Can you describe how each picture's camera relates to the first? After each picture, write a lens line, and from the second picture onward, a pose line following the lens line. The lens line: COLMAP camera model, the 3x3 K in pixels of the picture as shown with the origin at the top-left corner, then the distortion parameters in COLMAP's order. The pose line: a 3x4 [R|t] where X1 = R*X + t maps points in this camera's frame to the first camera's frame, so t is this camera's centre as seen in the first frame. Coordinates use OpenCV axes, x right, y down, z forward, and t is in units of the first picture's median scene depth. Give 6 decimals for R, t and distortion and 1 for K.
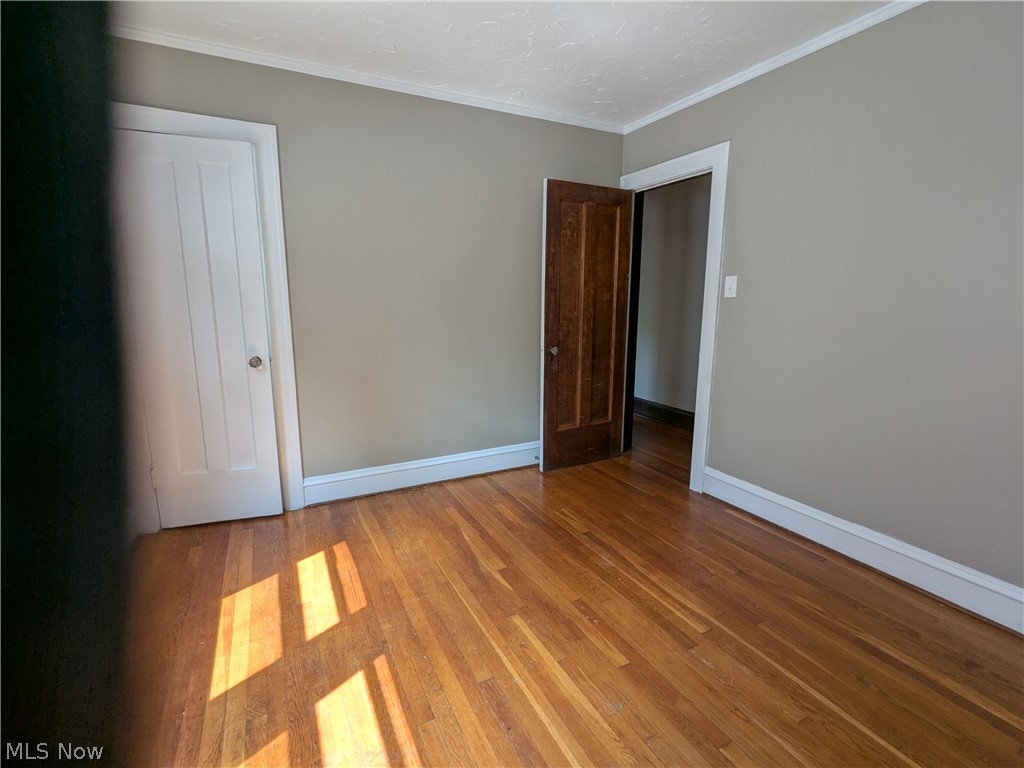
lens RADIAL K [[478.9, 0, 512.0], [0, 478.9, 384.0], [0, 0, 1]] dist [0.001861, -0.000002]
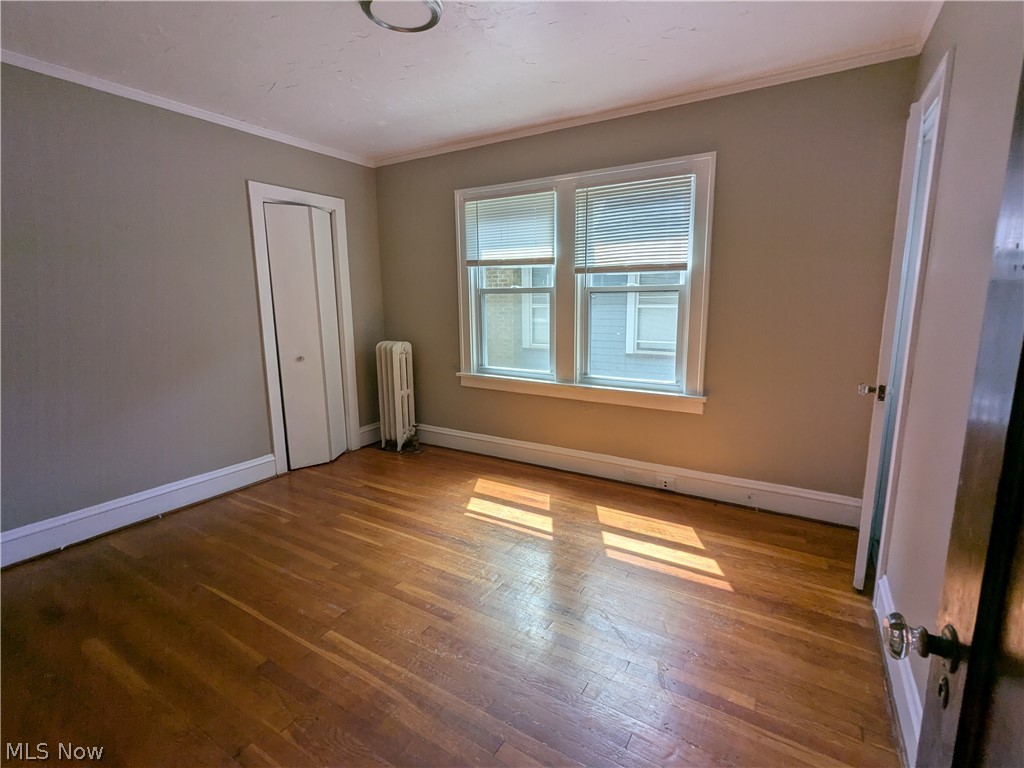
lens RADIAL K [[478.9, 0, 512.0], [0, 478.9, 384.0], [0, 0, 1]] dist [0.001861, -0.000002]
pose [[-0.857147, 0.094703, -0.506292, 0.512160], [-0.089692, 0.940491, 0.327767, -0.352003], [0.507203, 0.326355, -0.797645, 1.779399]]
